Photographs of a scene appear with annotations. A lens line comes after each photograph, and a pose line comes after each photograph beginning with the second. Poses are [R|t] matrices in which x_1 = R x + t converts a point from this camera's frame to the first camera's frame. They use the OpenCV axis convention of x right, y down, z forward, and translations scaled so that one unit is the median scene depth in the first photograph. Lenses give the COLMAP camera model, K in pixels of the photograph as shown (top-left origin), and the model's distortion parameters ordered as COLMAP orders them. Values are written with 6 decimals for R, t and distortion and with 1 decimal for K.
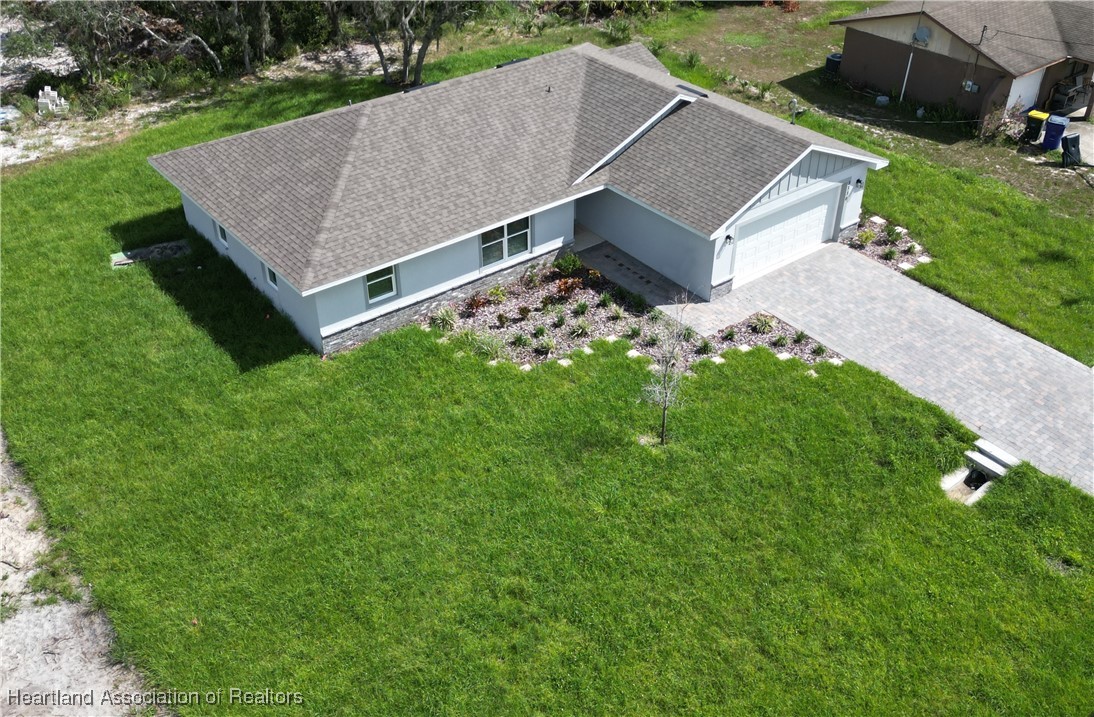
lens RADIAL K [[1052.5, 0, 550.5], [0, 1052.5, 359.7], [0, 0, 1]] dist [0.071532, 0.000000]
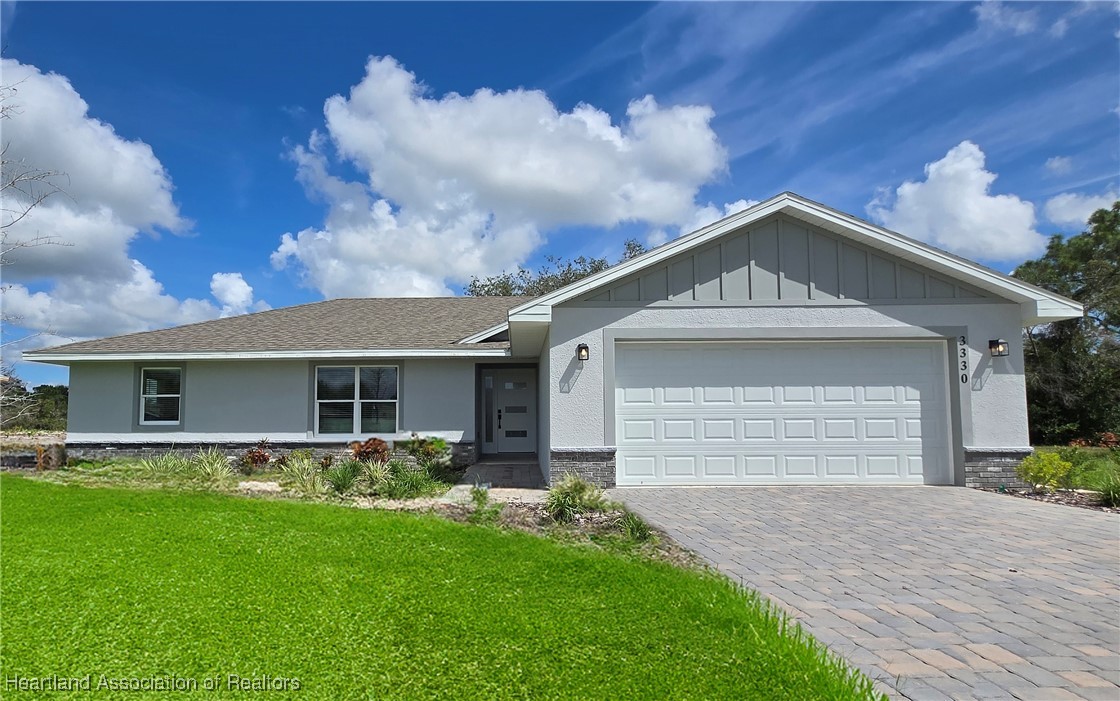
lens RADIAL K [[645.7, 0, 507.3], [0, 645.7, 364.1], [0, 0, 1]] dist [0.004874, 0.000676]
pose [[0.770185, -0.065596, -0.634438, 0.322968], [-0.355923, 0.781219, -0.512850, 0.057266], [0.529277, 0.620801, 0.578336, 0.779520]]
